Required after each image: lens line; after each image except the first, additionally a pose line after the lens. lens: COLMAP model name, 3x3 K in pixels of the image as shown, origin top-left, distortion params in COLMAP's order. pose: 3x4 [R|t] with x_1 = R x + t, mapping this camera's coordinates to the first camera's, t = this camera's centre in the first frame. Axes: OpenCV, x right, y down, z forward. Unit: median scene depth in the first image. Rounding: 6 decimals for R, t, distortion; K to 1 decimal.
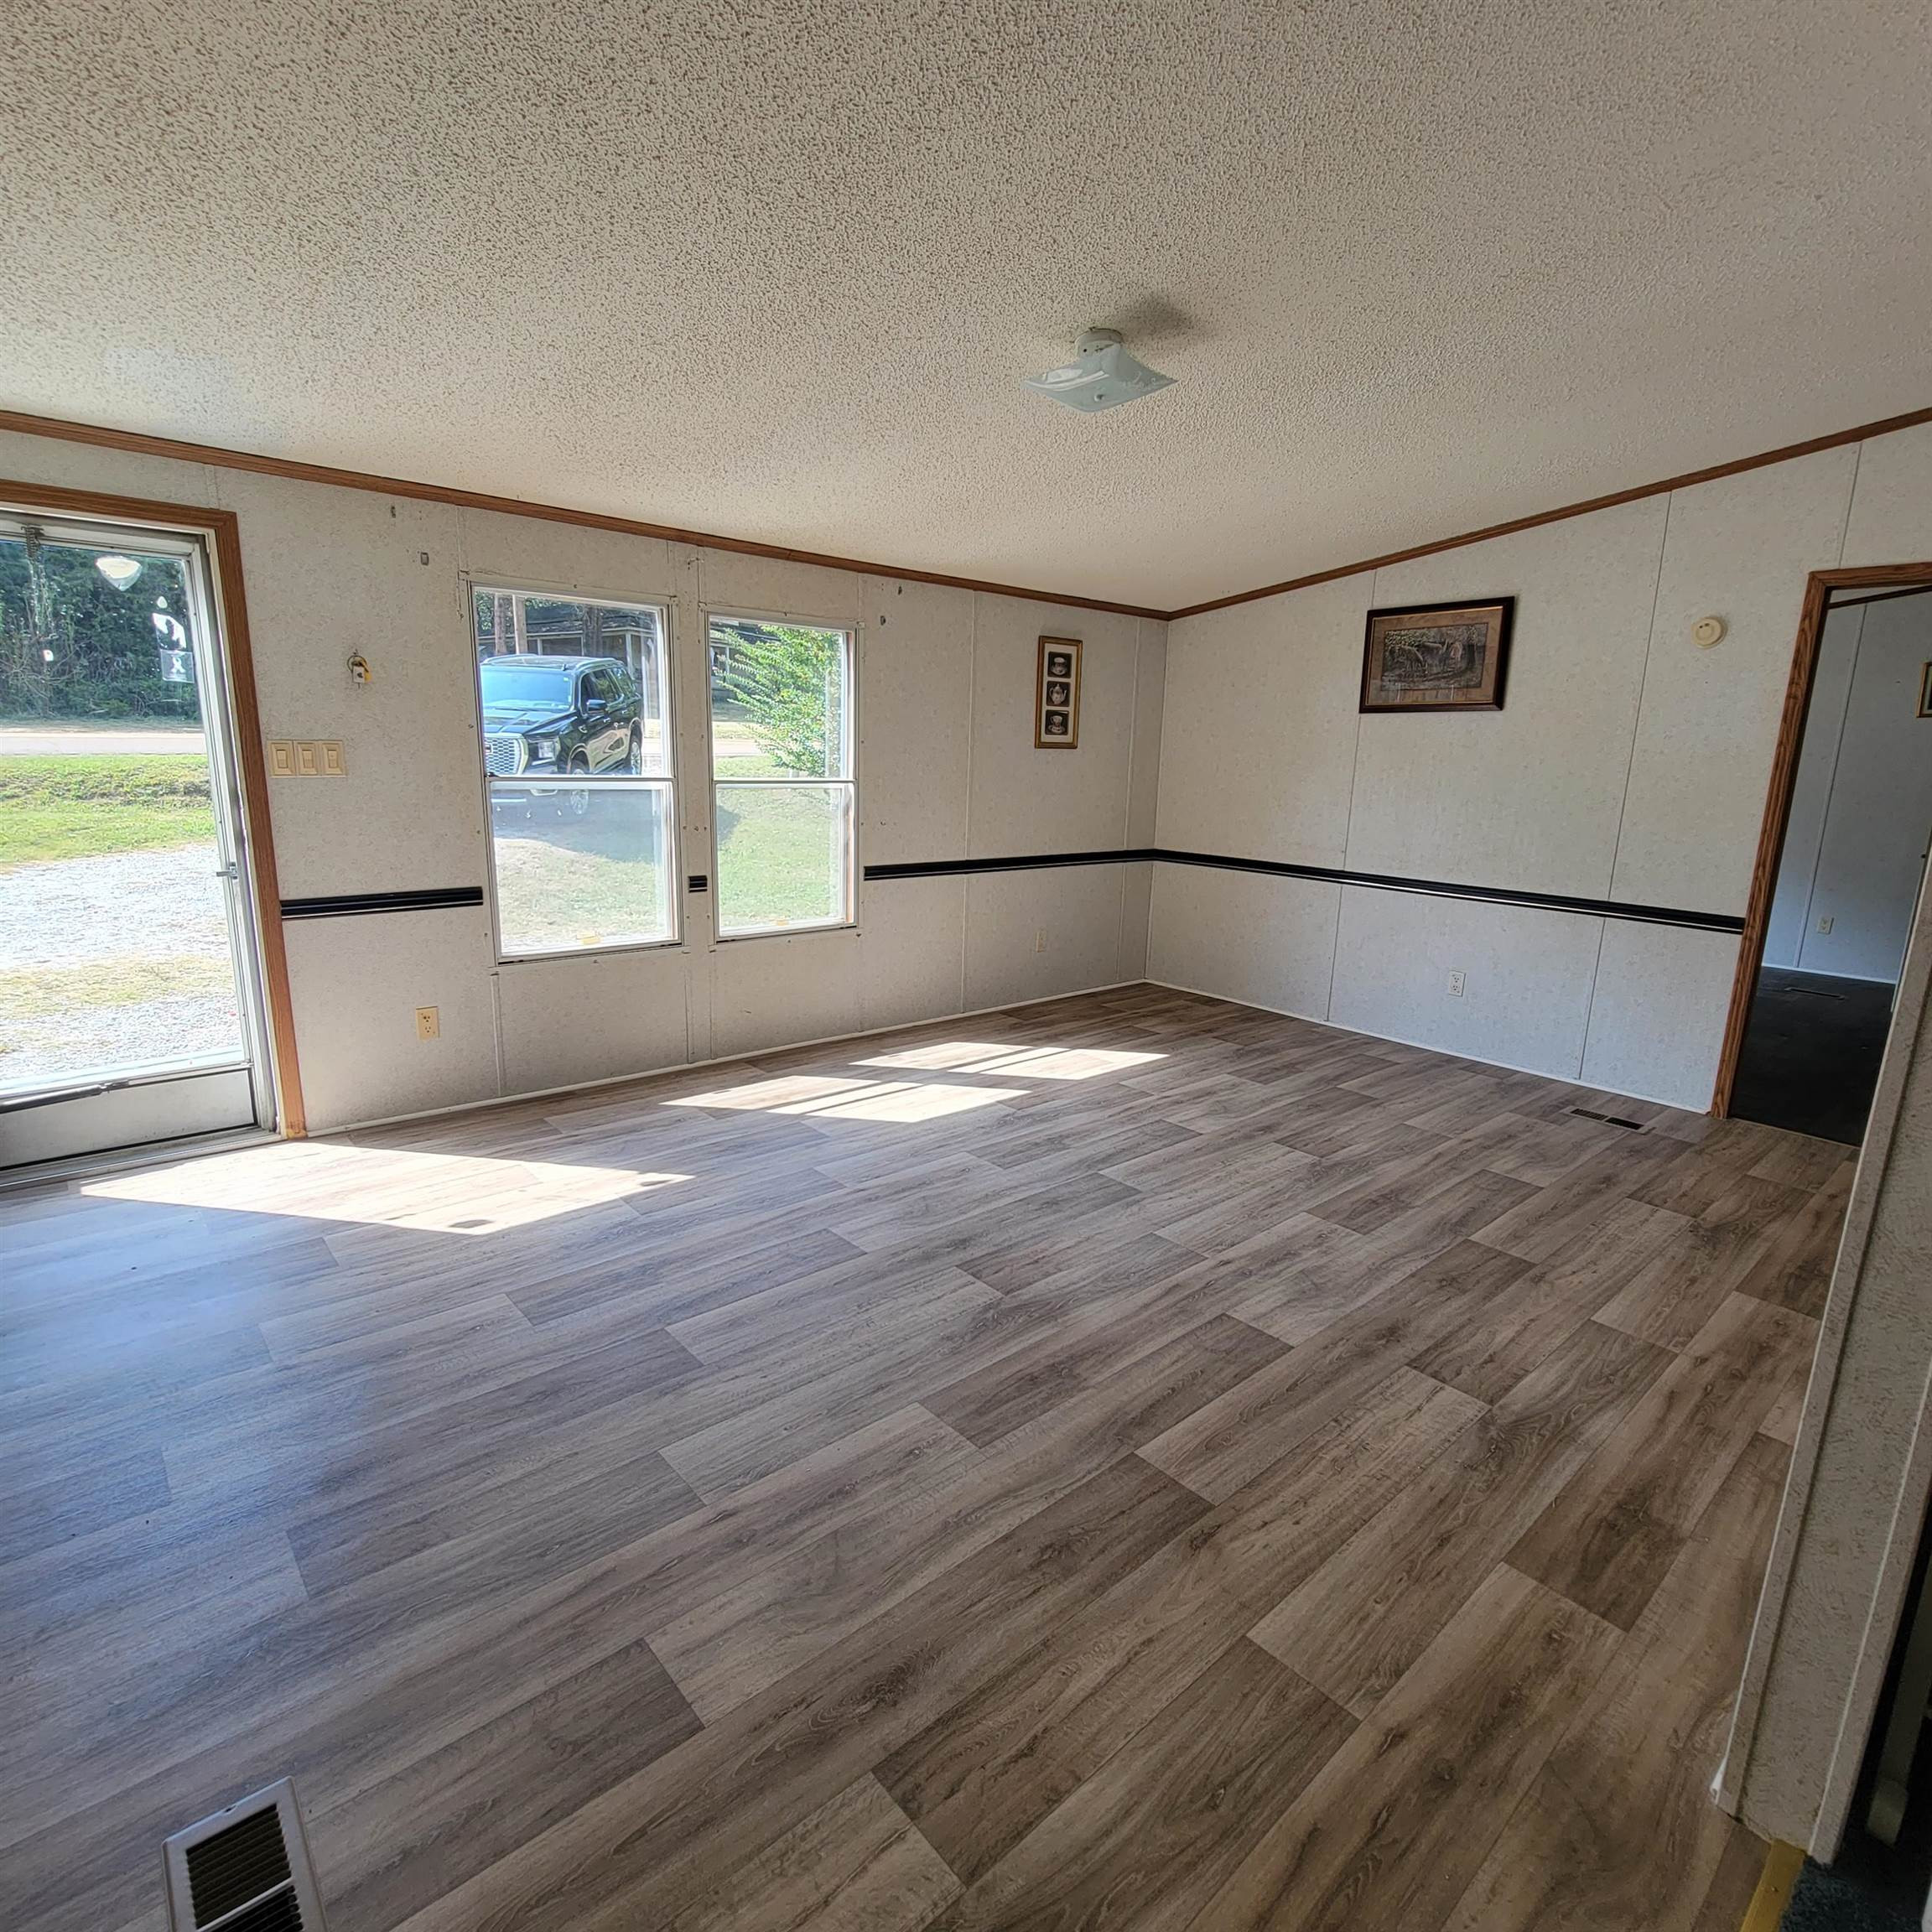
lens RADIAL K [[1035.0, 0, 971.1], [0, 1035.0, 967.6], [0, 0, 1]] dist [-0.002701, 0.001703]
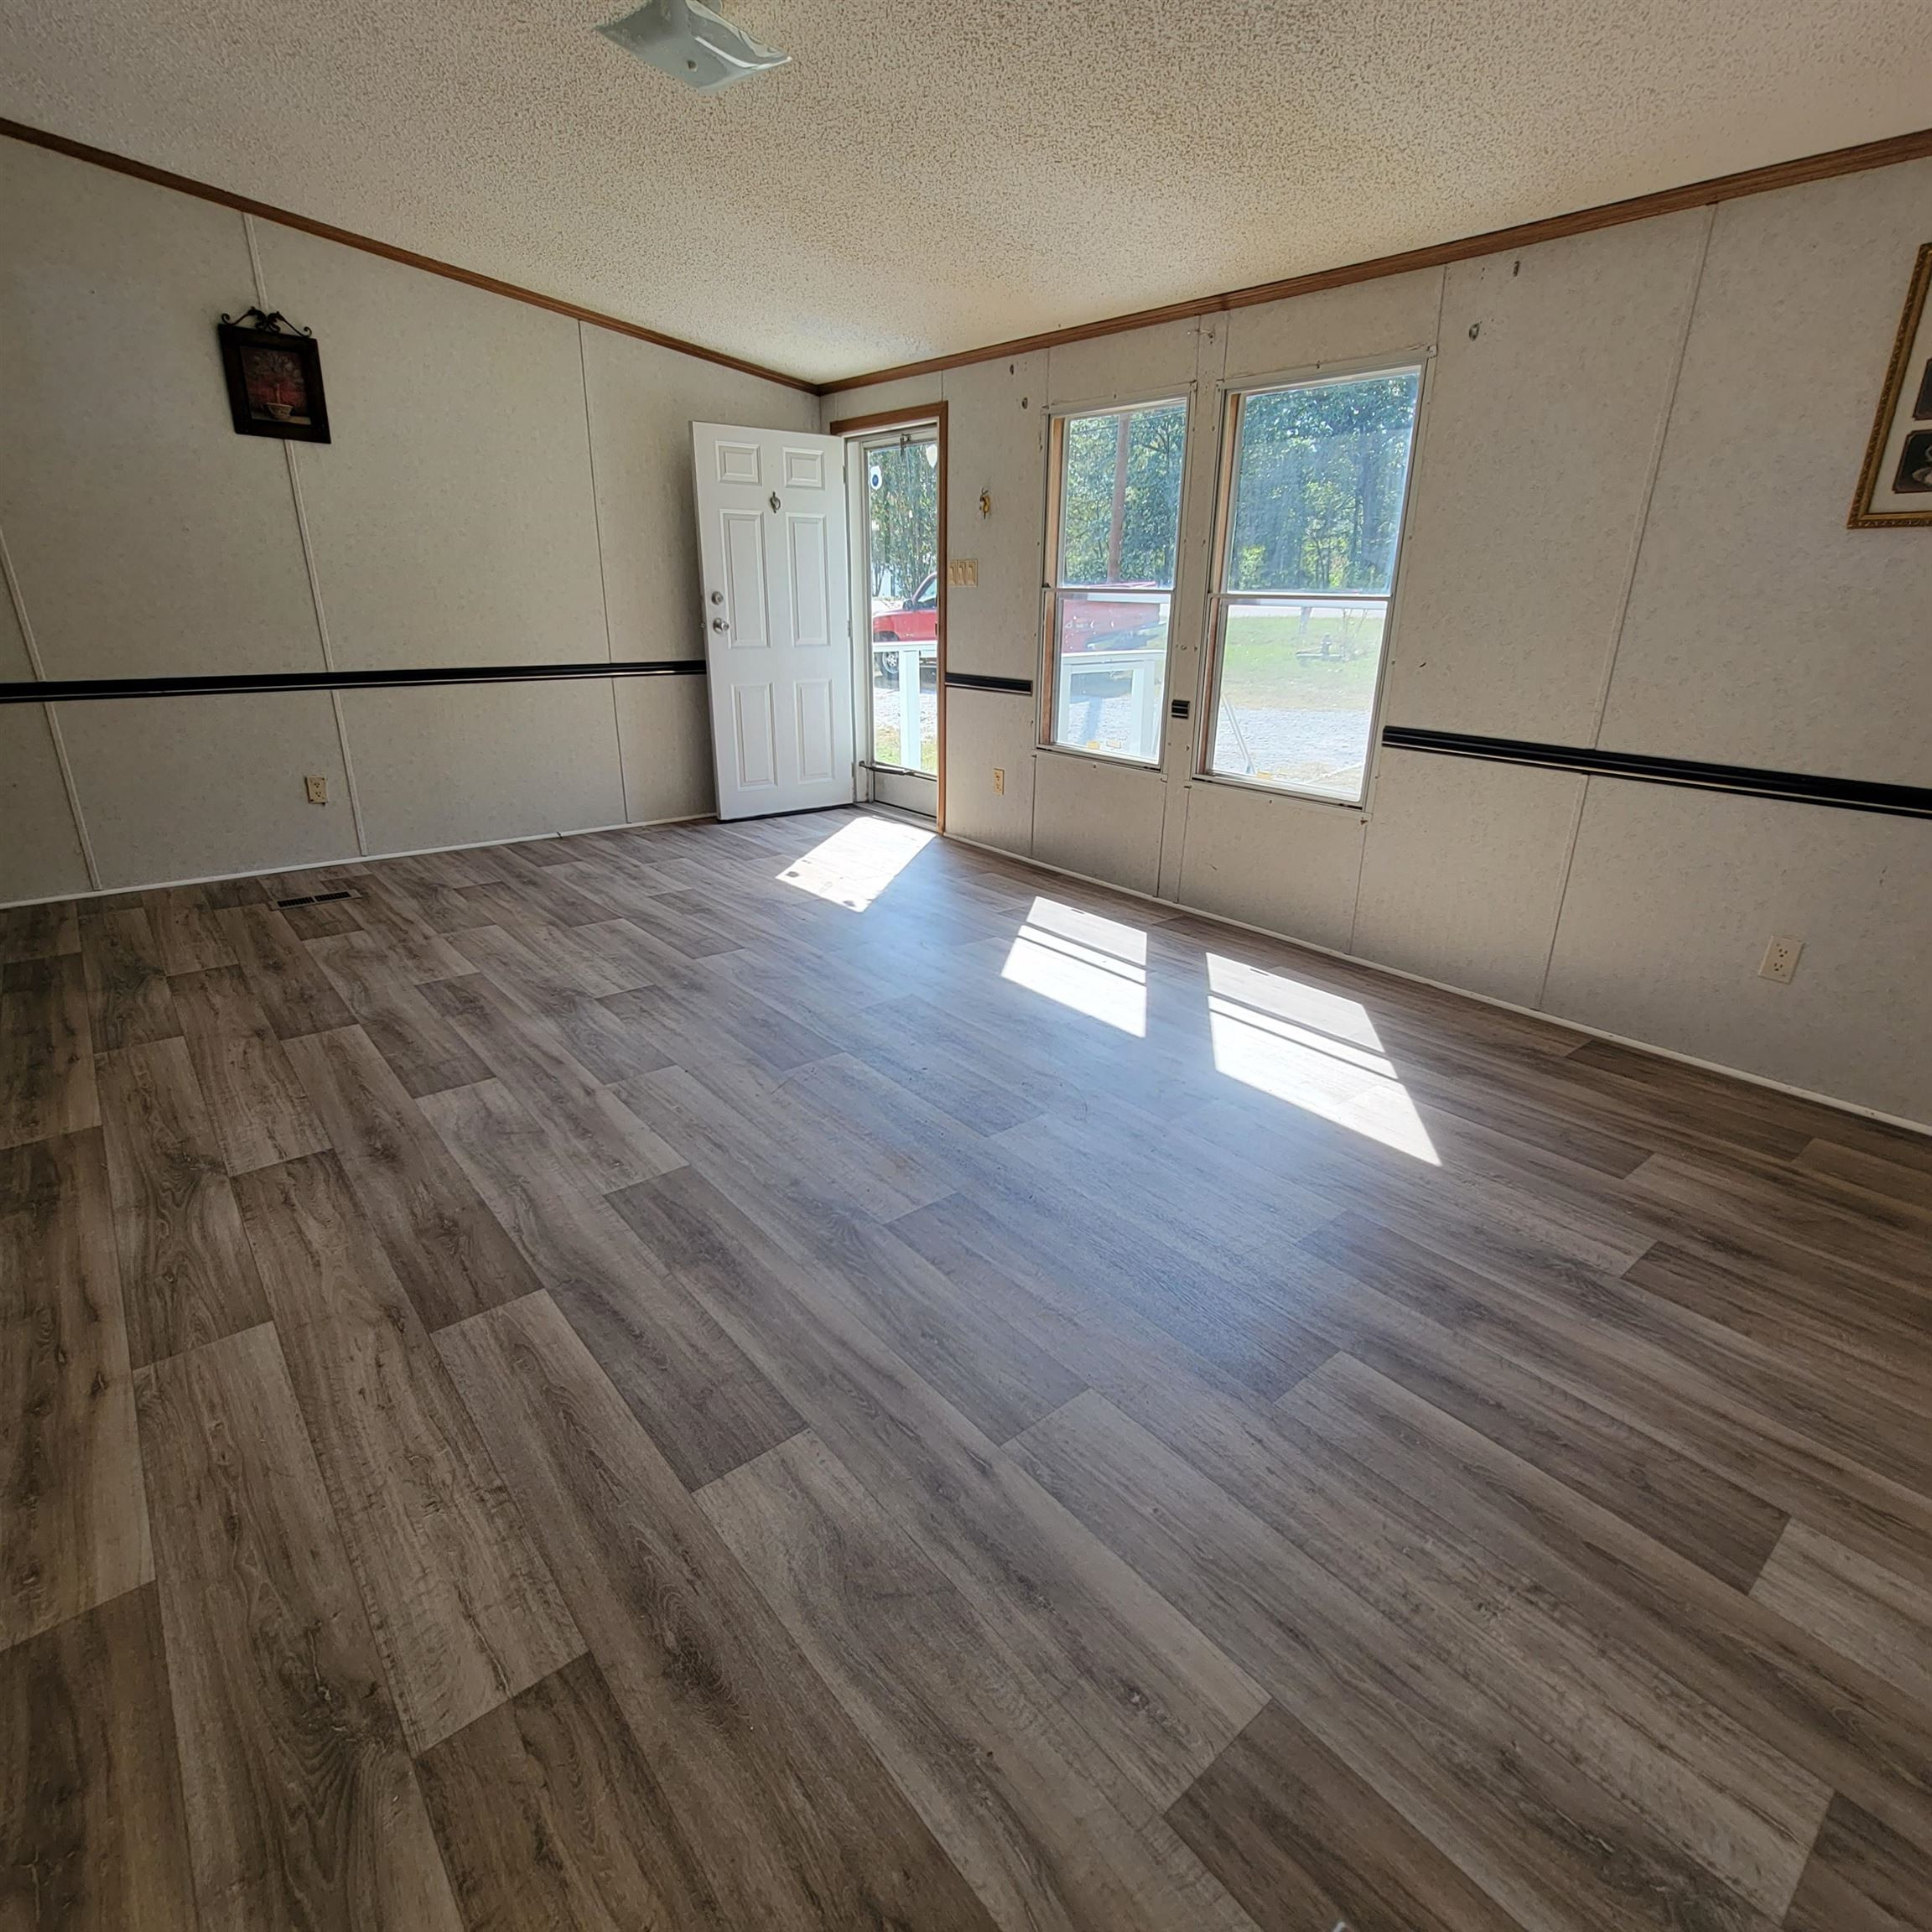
lens RADIAL K [[1035.0, 0, 971.1], [0, 1035.0, 967.6], [0, 0, 1]] dist [-0.002701, 0.001703]
pose [[-0.021102, 0.319743, -0.947269, 0.948375], [-0.221966, 0.922336, 0.316272, -0.161894], [0.974826, 0.216935, 0.051509, 1.112032]]
